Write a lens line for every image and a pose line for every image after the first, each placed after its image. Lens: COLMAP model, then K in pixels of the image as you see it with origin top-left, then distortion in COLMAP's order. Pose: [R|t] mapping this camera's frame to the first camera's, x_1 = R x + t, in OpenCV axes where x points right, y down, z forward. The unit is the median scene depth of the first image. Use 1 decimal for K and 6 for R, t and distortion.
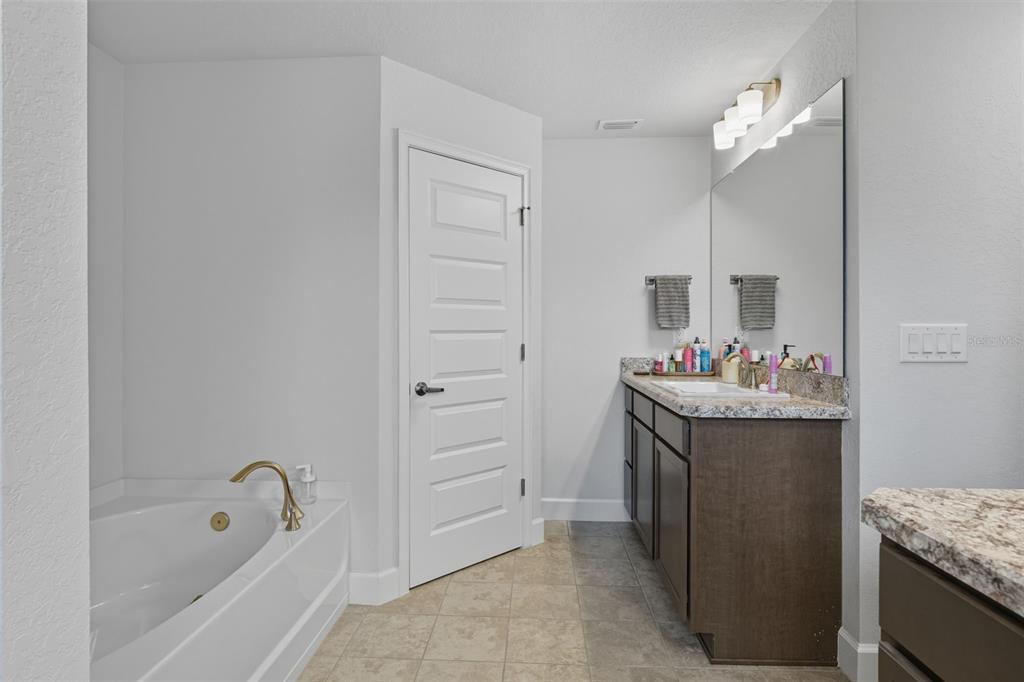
lens RADIAL K [[544.8, 0, 512.1], [0, 544.8, 335.8], [0, 0, 1]] dist [-0.009651, -0.000601]
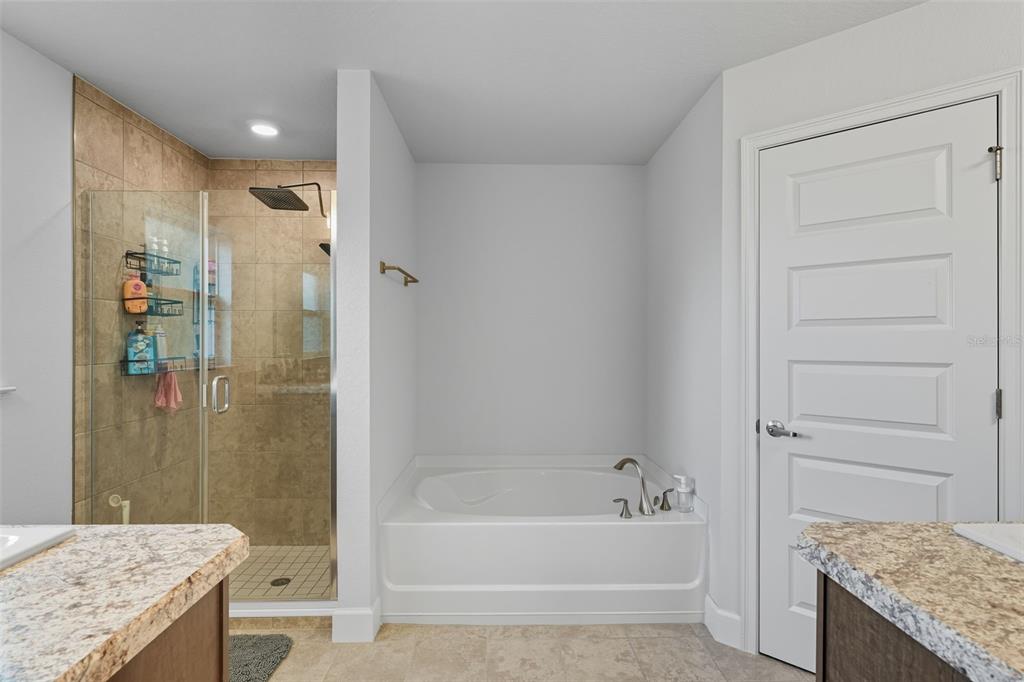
lens RADIAL K [[544.8, 0, 513.0], [0, 544.8, 343.6], [0, 0, 1]] dist [-0.009651, -0.000601]
pose [[0.048715, 0.011199, -0.998750, 0.844961], [-0.008108, 0.999909, 0.010816, -0.052301], [0.998780, 0.007571, 0.048802, 0.705773]]
